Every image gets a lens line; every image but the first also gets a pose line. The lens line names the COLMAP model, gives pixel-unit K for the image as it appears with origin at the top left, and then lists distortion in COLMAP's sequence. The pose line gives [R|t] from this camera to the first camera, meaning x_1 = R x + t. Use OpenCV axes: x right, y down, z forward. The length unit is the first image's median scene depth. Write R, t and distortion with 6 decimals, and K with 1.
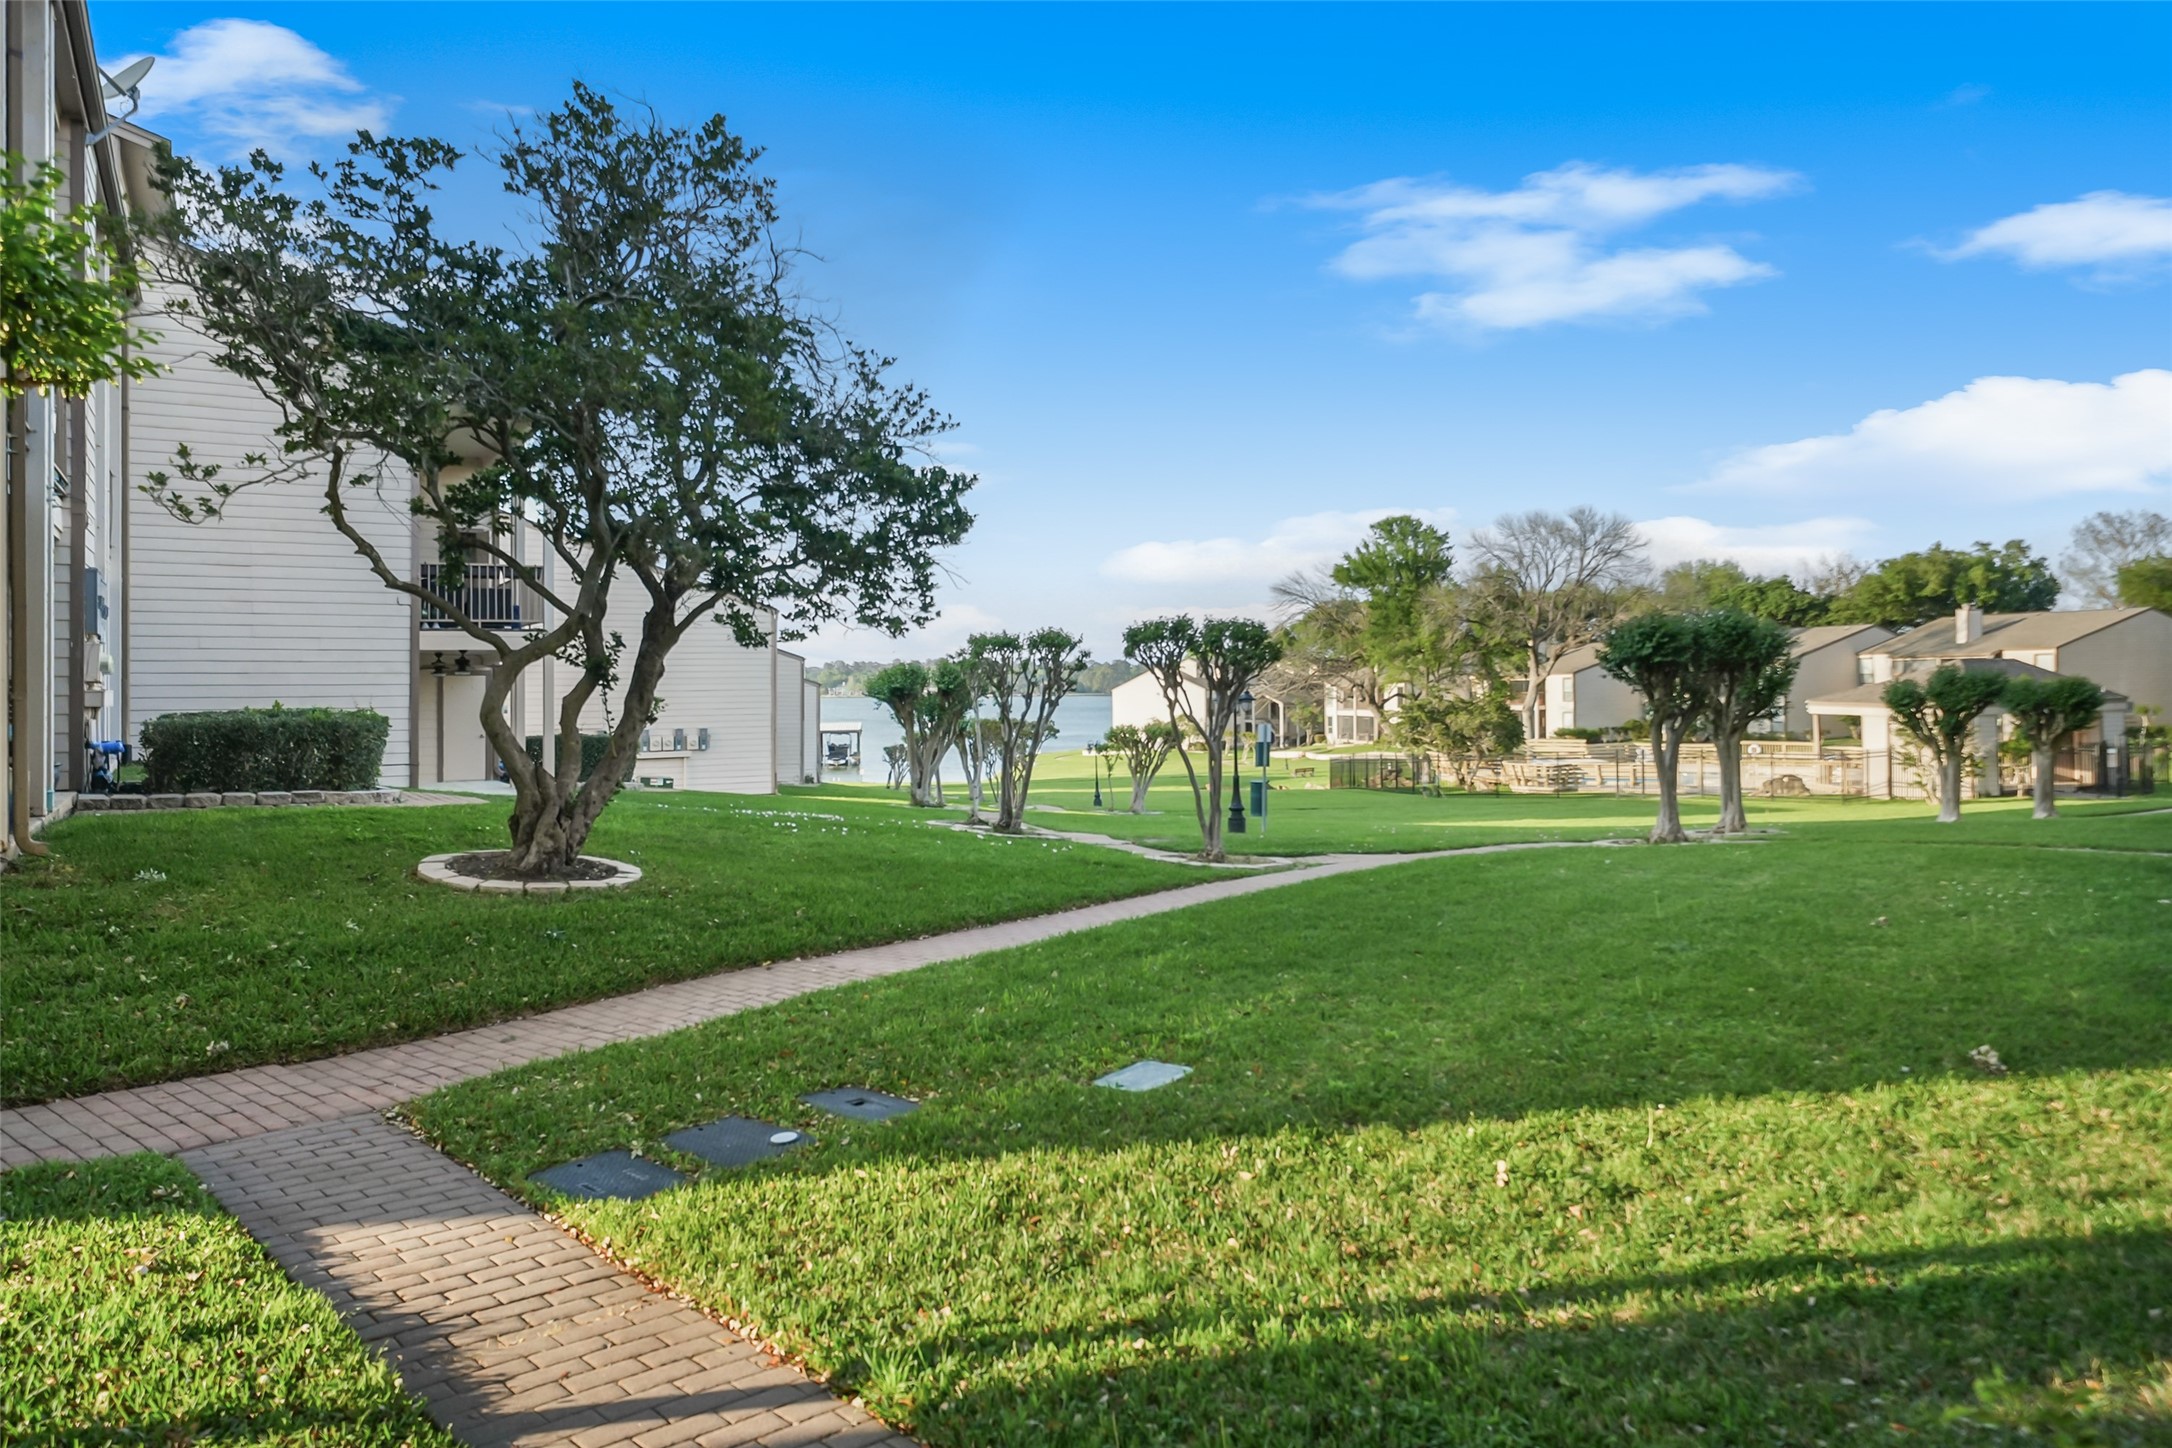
lens RADIAL K [[1489.7, 0, 1085.5], [0, 1489.7, 674.2], [0, 0, 1]] dist [-0.002074, -0.000302]
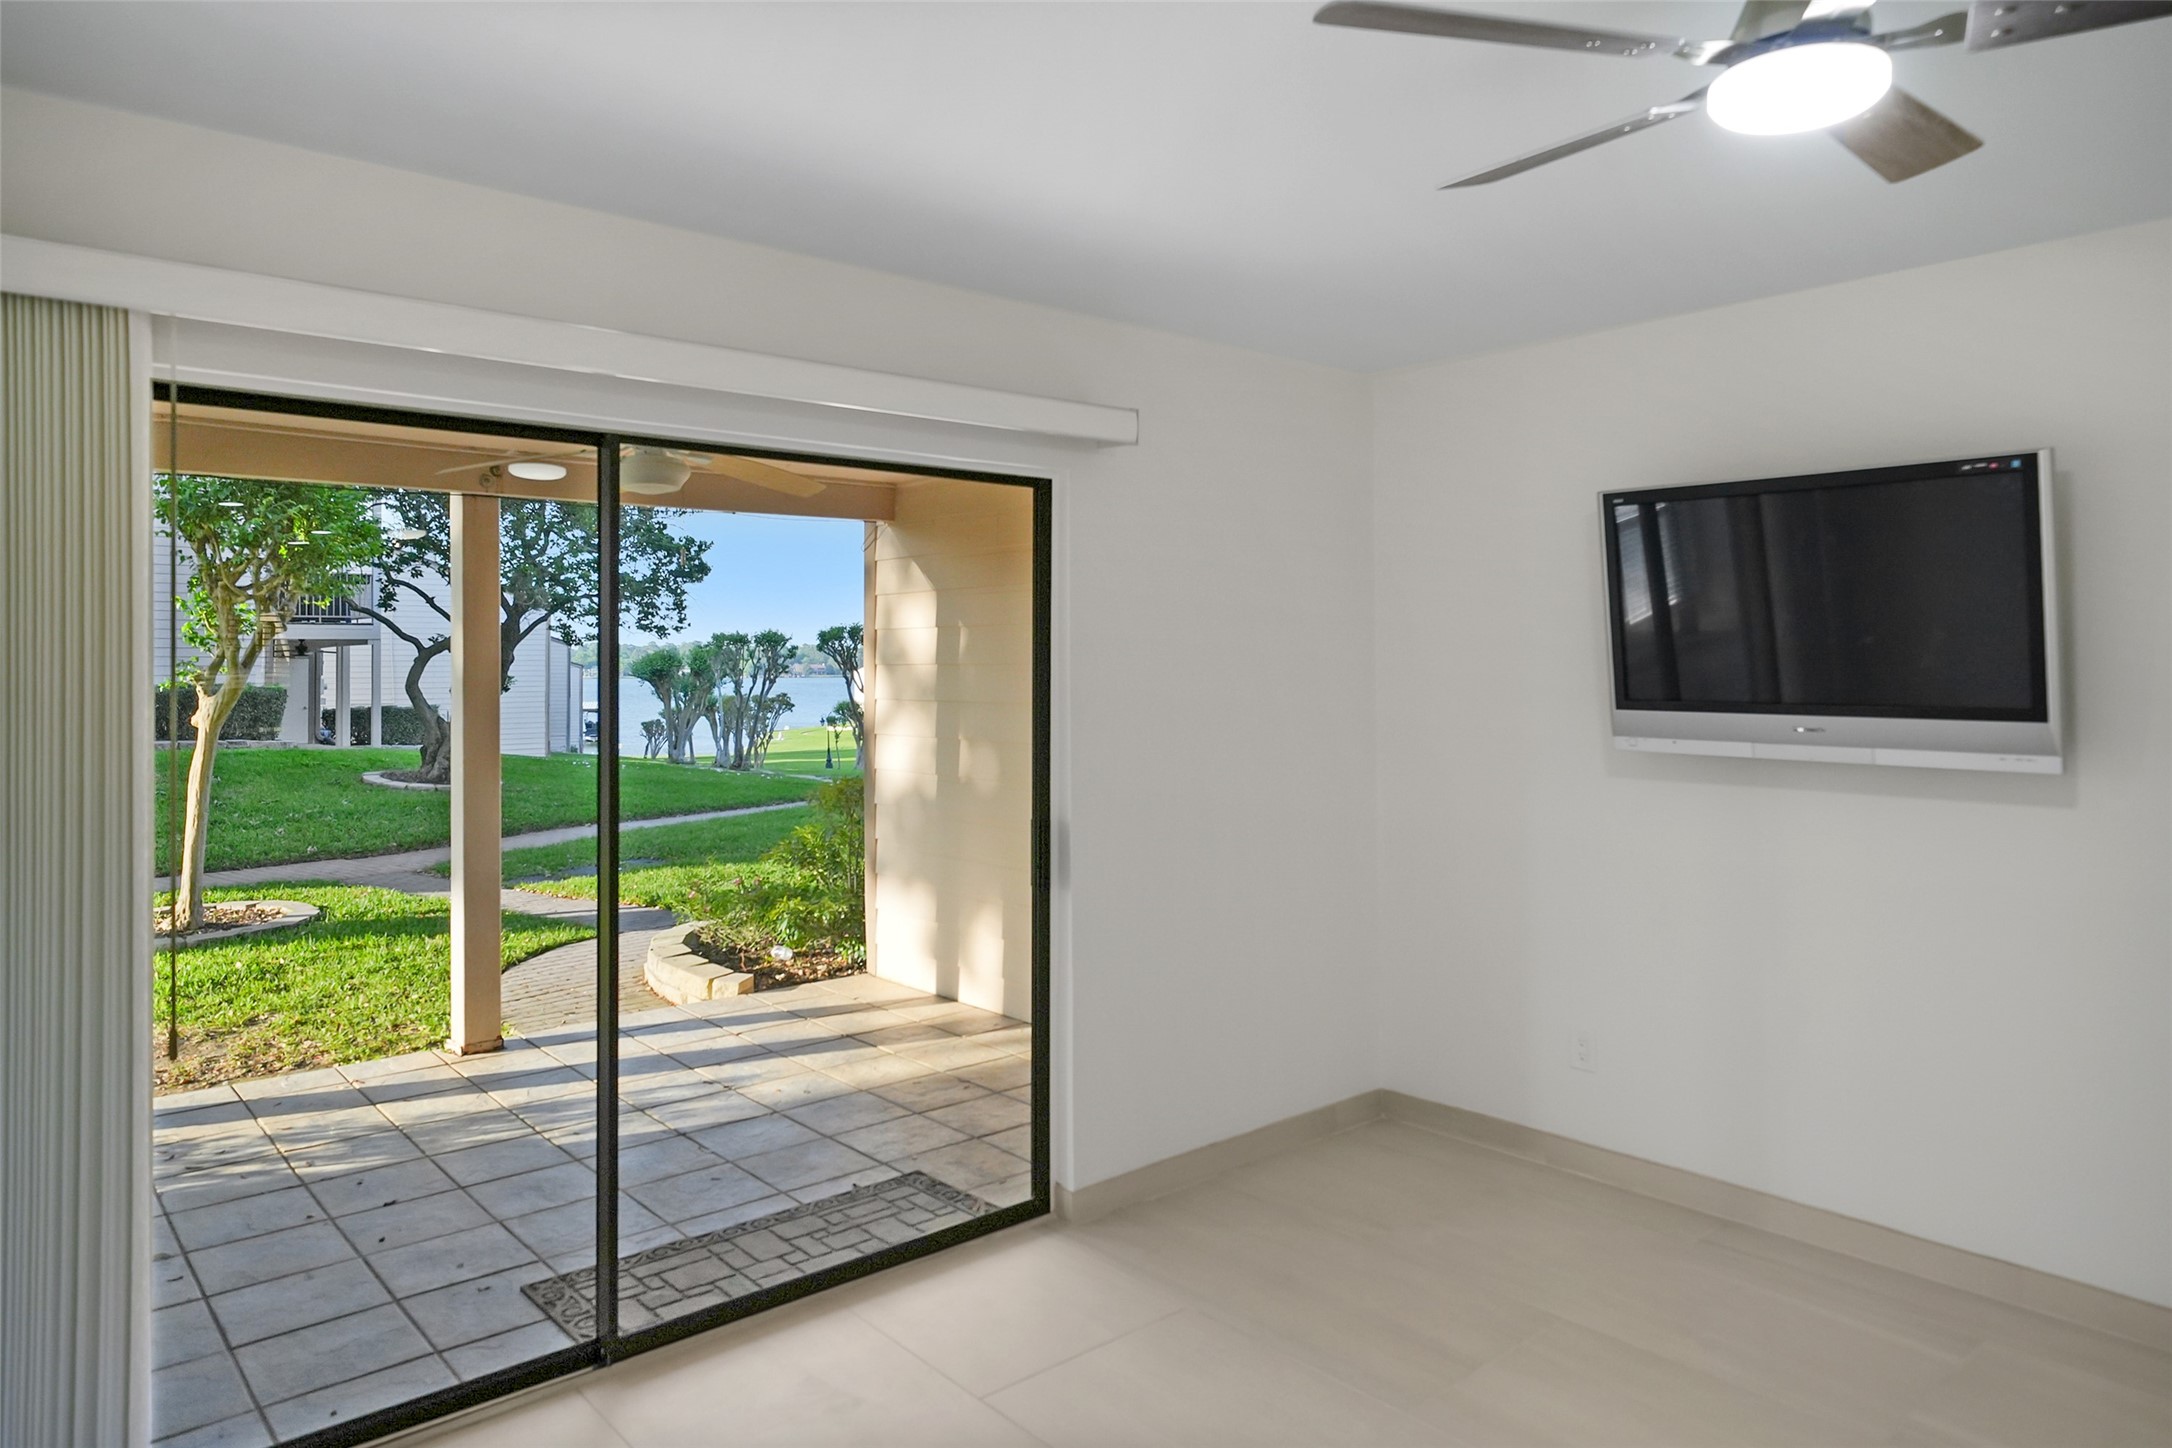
lens RADIAL K [[1384.2, 0, 1081.7], [0, 1384.2, 664.1], [0, 0, 1]] dist [0.000773, 0.000064]
pose [[0.984693, 0.005142, 0.174222, 0.057000], [-0.005871, 0.999976, 0.003668, -0.005482], [-0.174199, -0.004634, 0.984700, -0.533853]]
